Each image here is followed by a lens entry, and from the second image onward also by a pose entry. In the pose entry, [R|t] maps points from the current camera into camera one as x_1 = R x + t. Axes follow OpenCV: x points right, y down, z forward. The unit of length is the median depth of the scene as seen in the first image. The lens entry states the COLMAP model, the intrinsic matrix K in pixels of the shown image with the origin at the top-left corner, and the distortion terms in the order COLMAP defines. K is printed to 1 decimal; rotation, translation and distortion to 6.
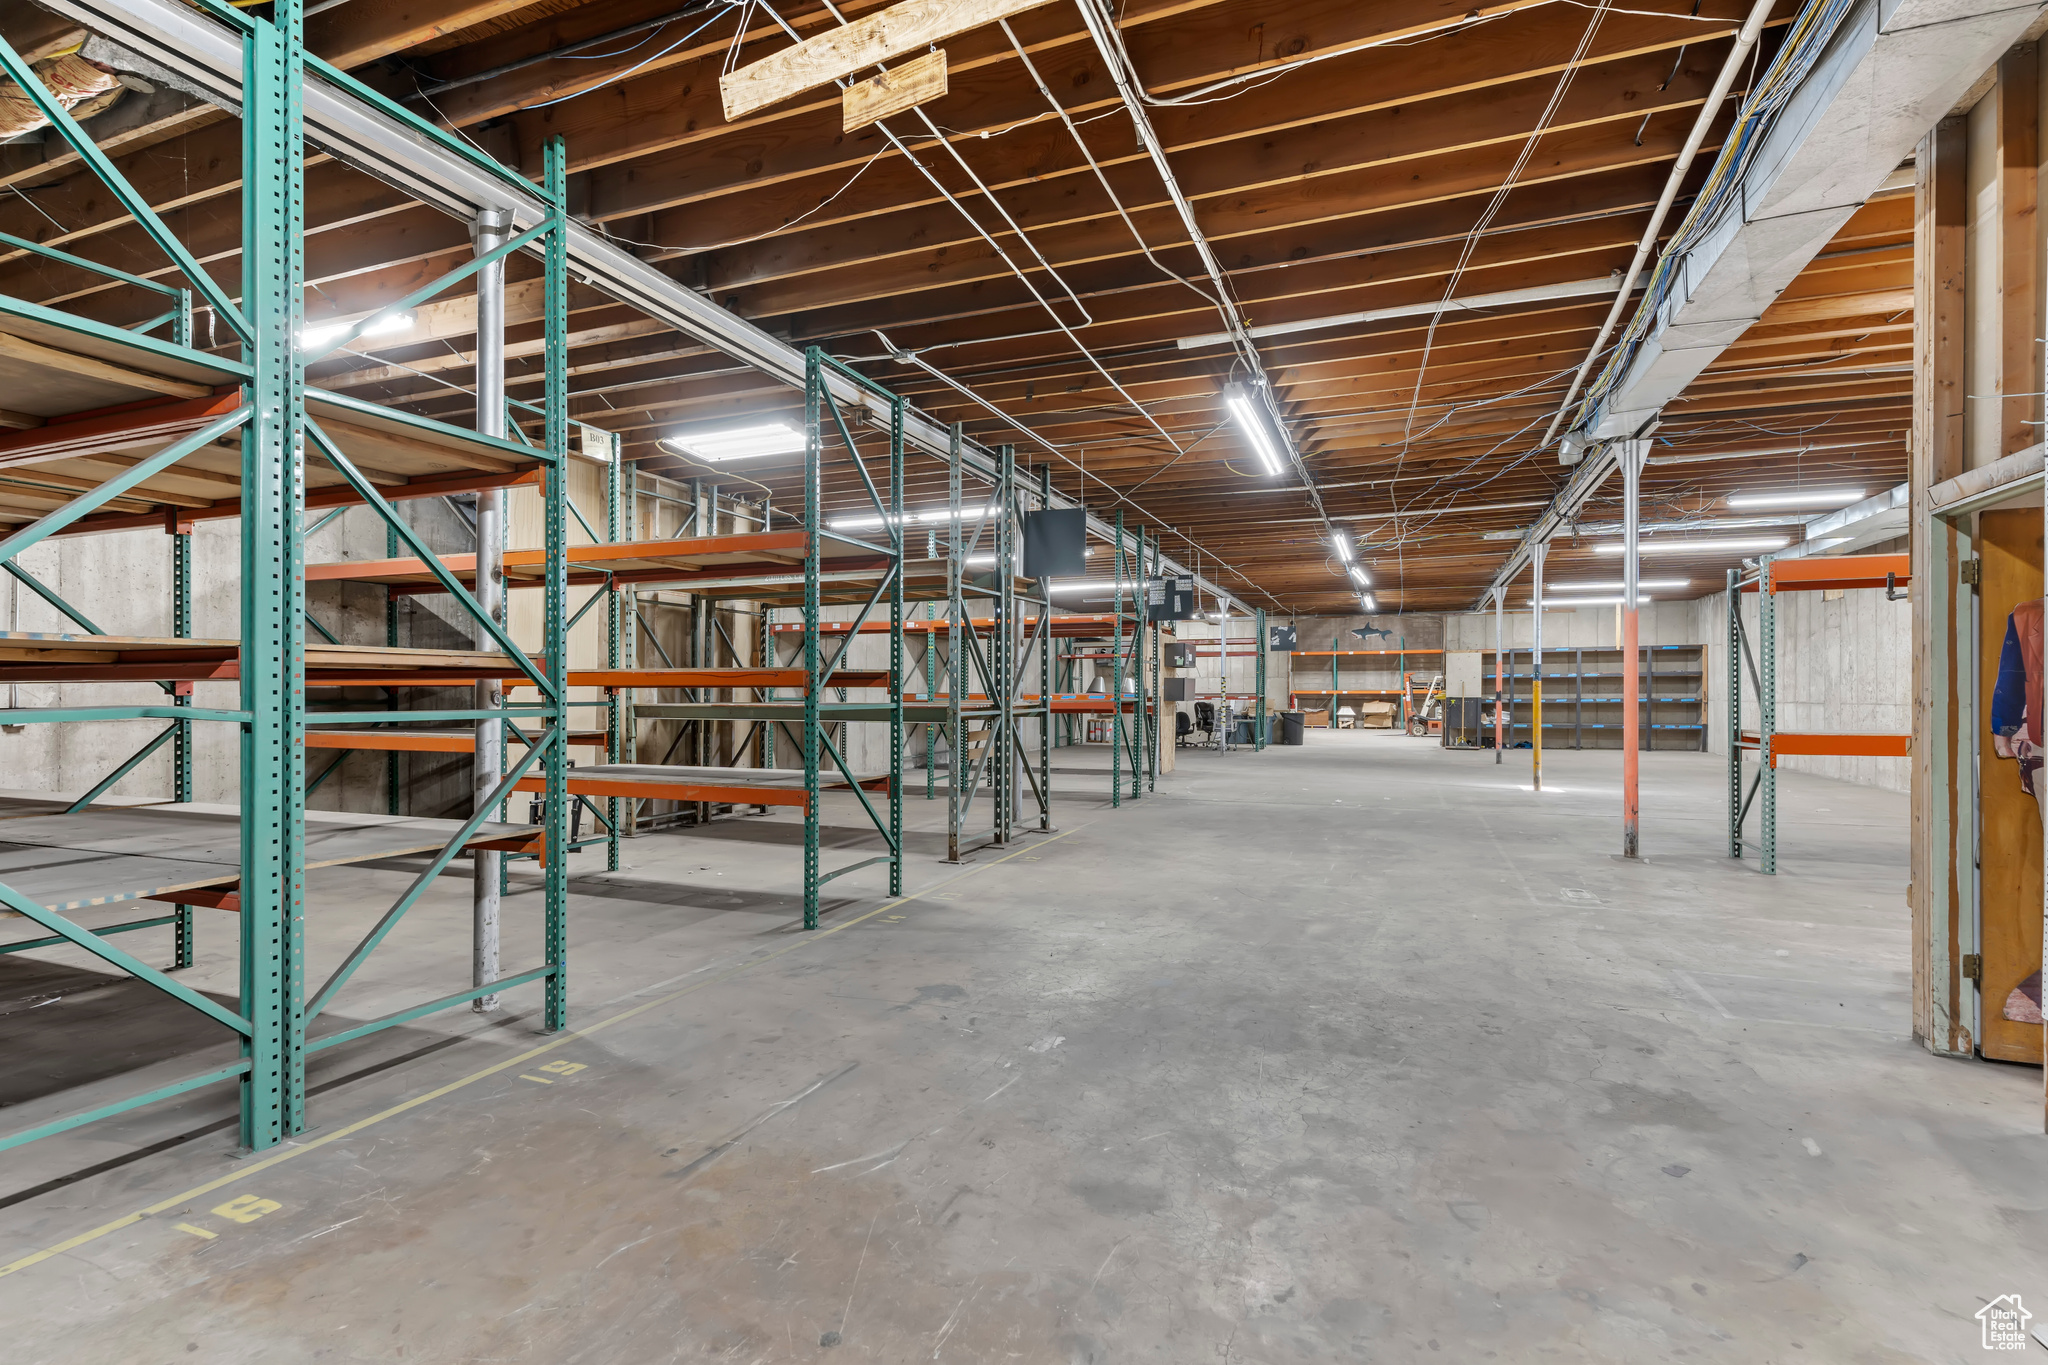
lens RADIAL K [[981.0, 0, 1020.5], [0, 981.0, 697.7], [0, 0, 1]] dist [0.000532, -0.000669]
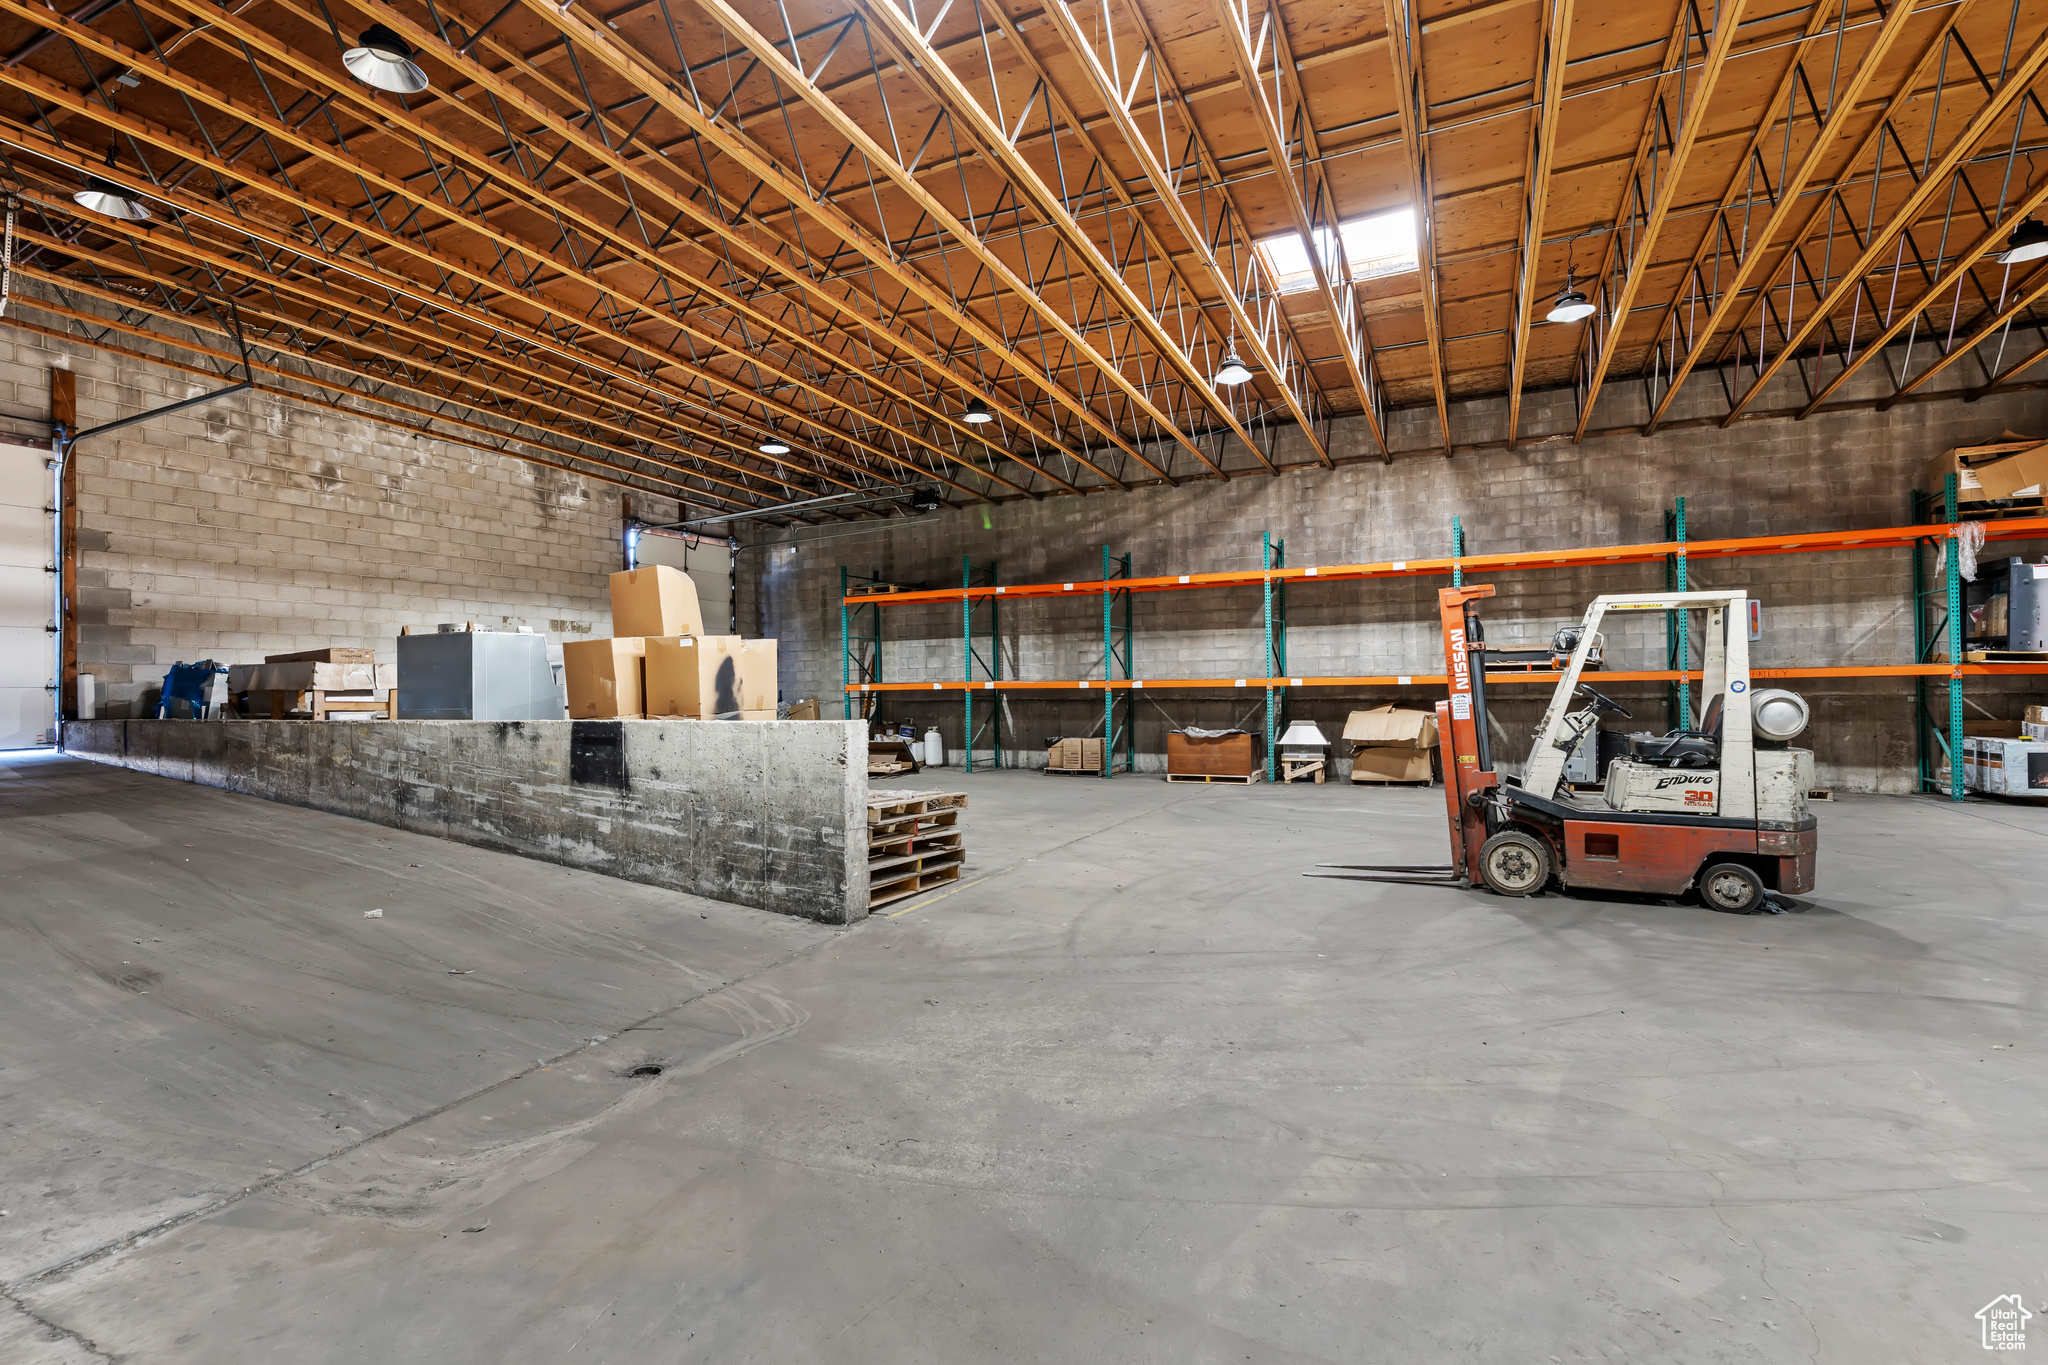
lens RADIAL K [[981.0, 0, 1022.2], [0, 981.0, 684.2], [0, 0, 1]] dist [0.000532, -0.000669]
pose [[0.996980, -0.018356, -0.075462, 0.542357], [0.017681, 0.999798, -0.009602, -0.006644], [0.075623, 0.008239, 0.997102, 1.338947]]
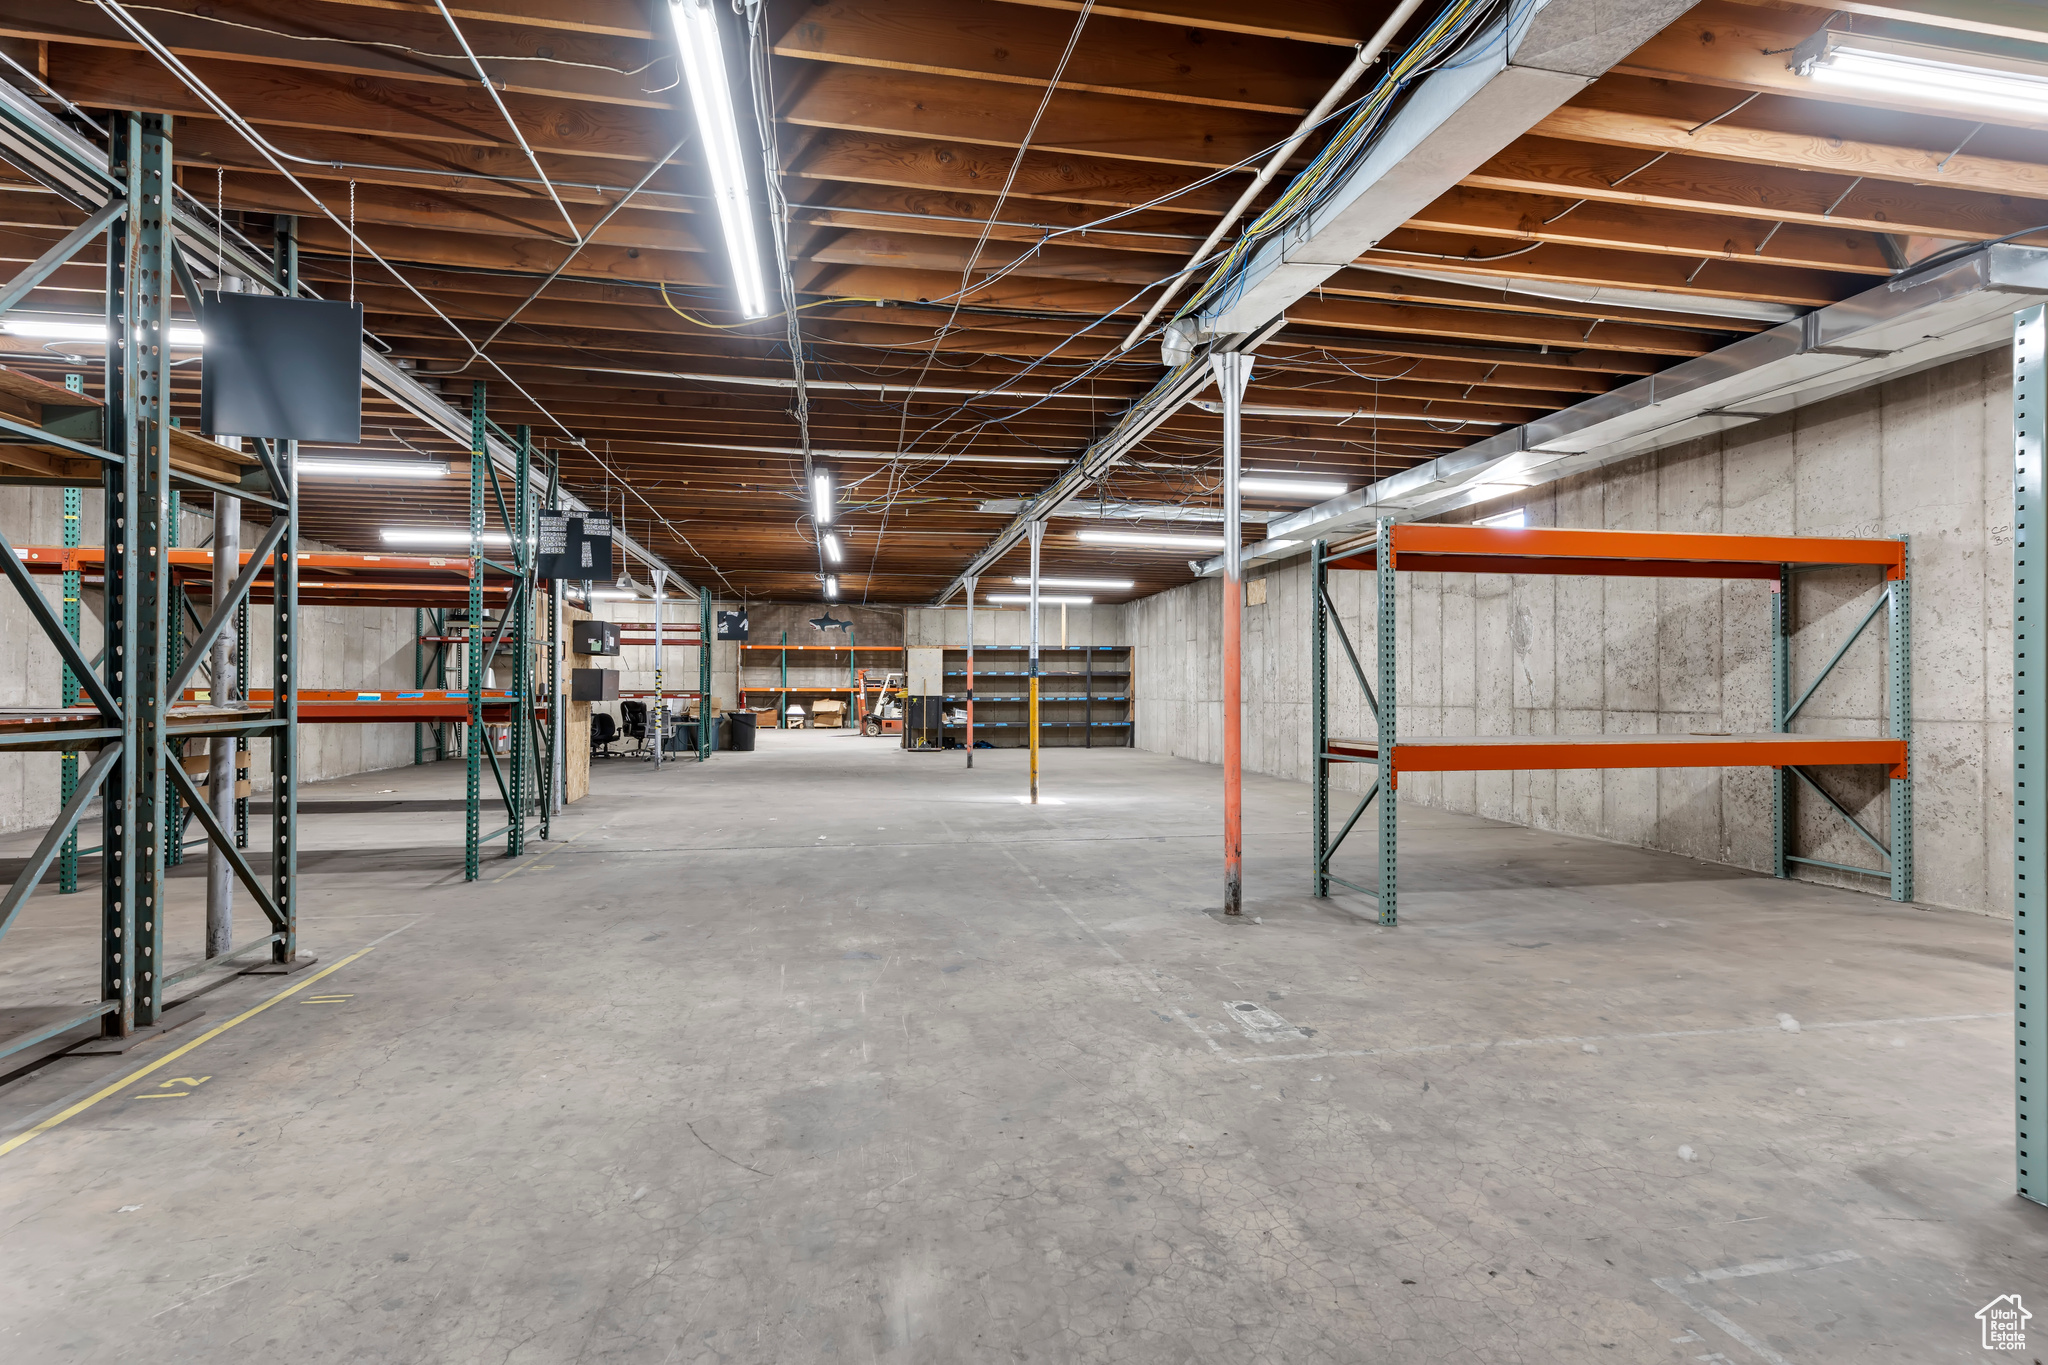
lens RADIAL K [[981.0, 0, 1029.3], [0, 981.0, 695.0], [0, 0, 1]] dist [0.000532, -0.000669]
pose [[0.844177, 0.001509, 0.536063, 0.039414], [-0.001521, 0.999999, -0.000420, -0.000977], [-0.536063, -0.000461, 0.844178, 0.192545]]
